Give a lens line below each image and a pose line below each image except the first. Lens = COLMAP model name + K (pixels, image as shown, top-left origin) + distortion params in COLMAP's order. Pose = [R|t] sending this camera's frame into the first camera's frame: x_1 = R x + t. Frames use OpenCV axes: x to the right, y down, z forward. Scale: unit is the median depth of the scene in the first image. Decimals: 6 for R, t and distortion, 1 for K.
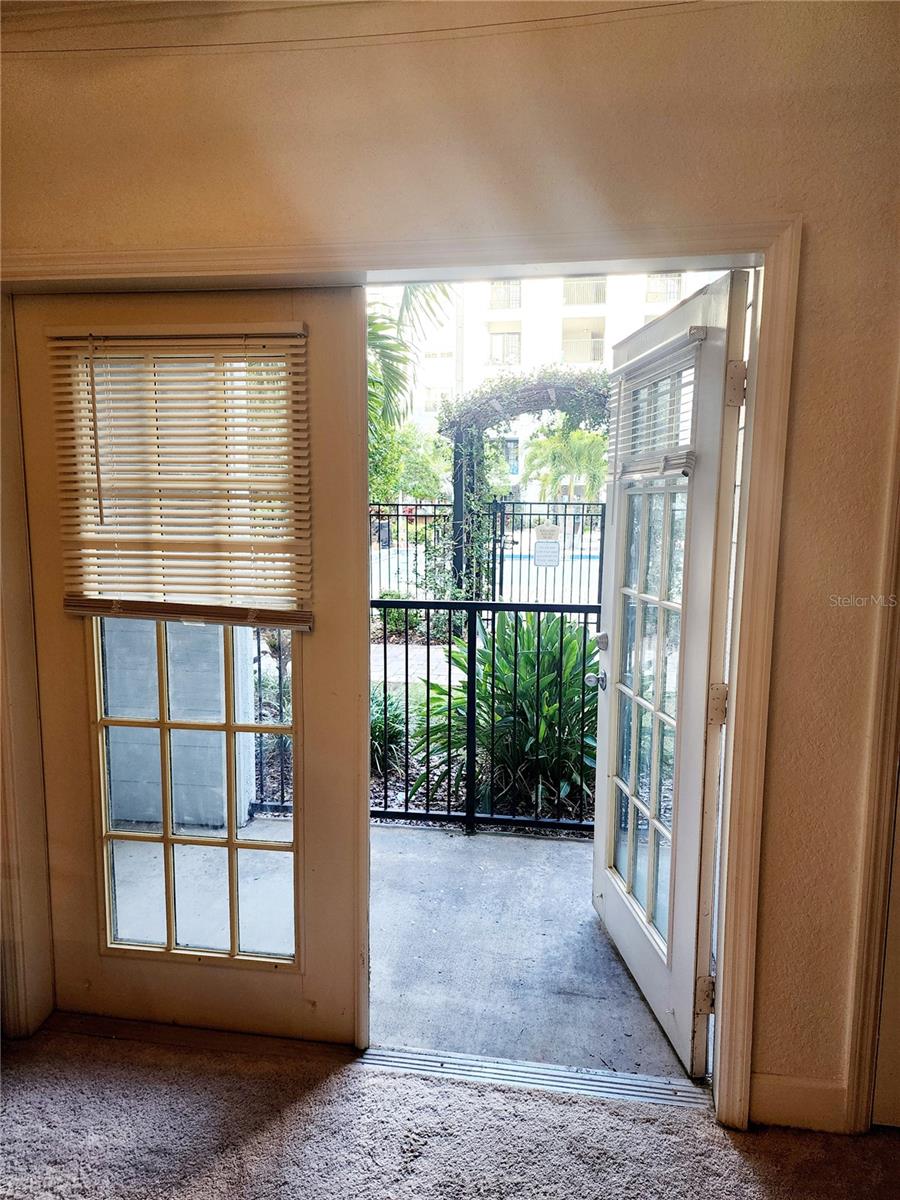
lens RADIAL K [[807.7, 0, 450.0], [0, 807.7, 600.0], [0, 0, 1]] dist [0.122965, -0.116312]
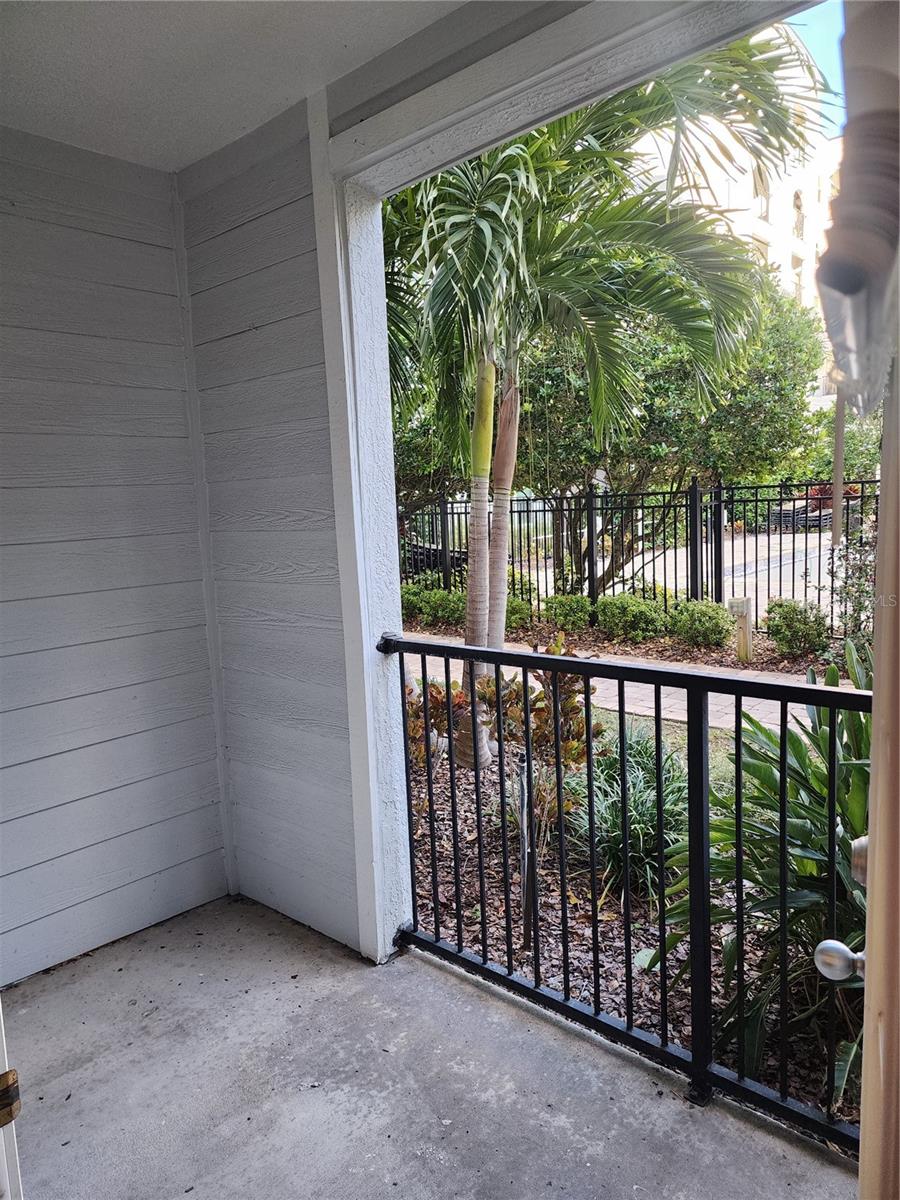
lens RADIAL K [[807.7, 0, 450.0], [0, 807.7, 600.0], [0, 0, 1]] dist [0.122965, -0.116312]
pose [[0.831074, 0.031966, -0.555242, 0.181472], [-0.019126, 0.999399, 0.028910, -0.057114], [0.555832, -0.013407, 0.831186, 0.447208]]
